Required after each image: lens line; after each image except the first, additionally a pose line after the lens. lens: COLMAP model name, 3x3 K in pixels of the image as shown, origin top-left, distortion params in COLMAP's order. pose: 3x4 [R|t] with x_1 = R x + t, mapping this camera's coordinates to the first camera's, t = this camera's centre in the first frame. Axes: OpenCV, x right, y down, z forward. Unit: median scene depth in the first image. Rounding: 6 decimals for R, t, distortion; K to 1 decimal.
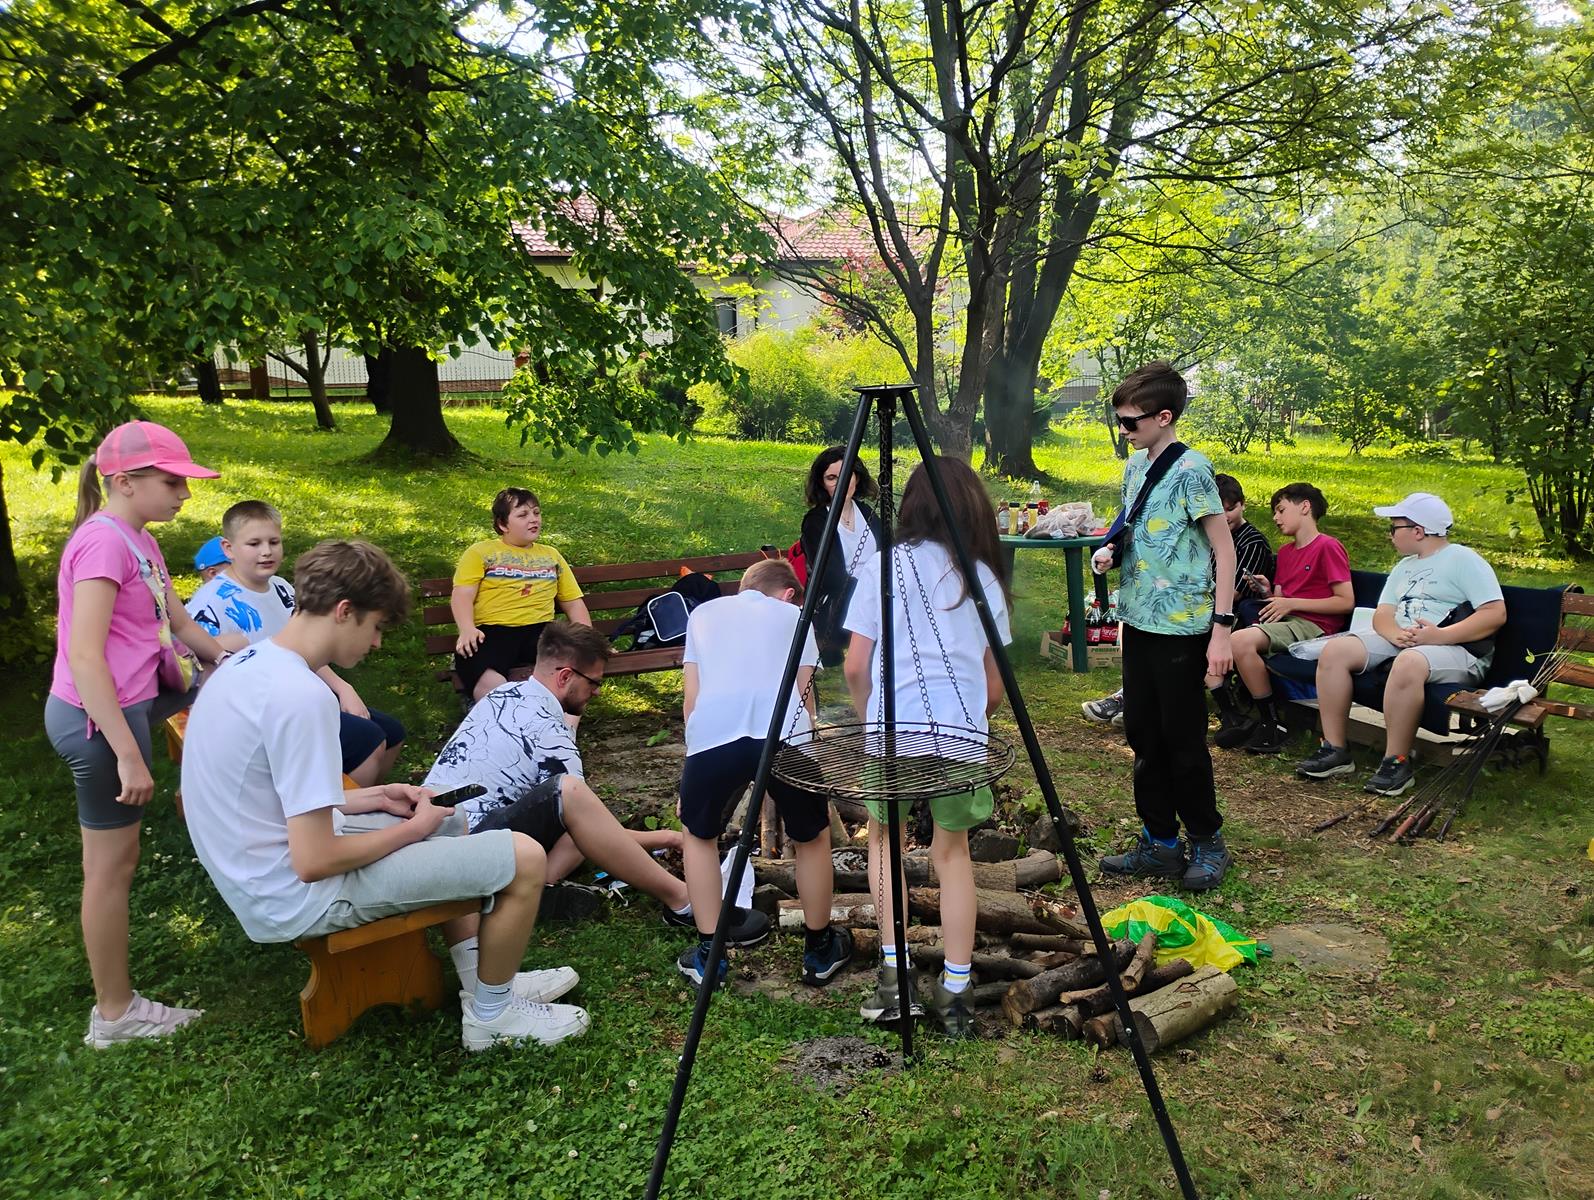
lens RADIAL K [[1297.0, 0, 734.4], [0, 1297.0, 605.3], [0, 0, 1]] dist [0.053530, -0.065647]
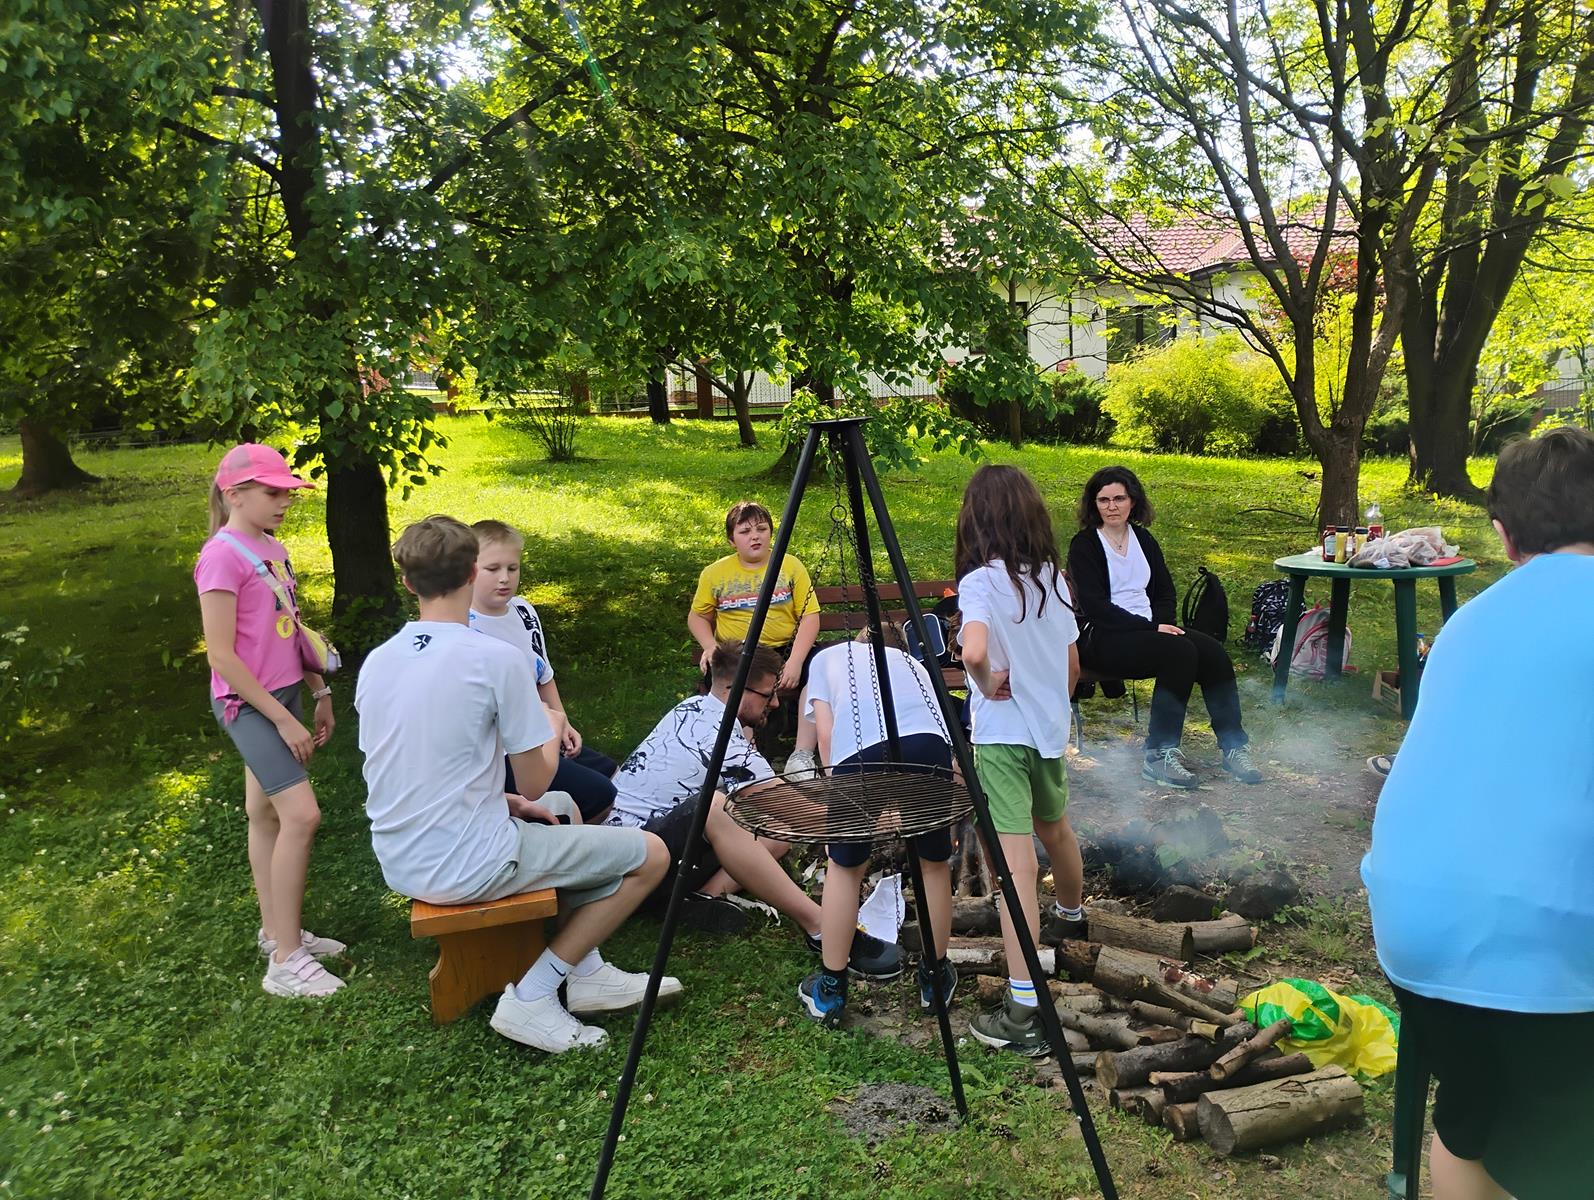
lens RADIAL K [[1297.0, 0, 786.3], [0, 1297.0, 595.6], [0, 0, 1]] dist [0.053530, -0.065647]
pose [[0.951192, 0.030058, -0.307131, 0.128062], [-0.035330, 0.999308, -0.011621, -0.007184], [0.306569, 0.021905, 0.951596, 0.021624]]
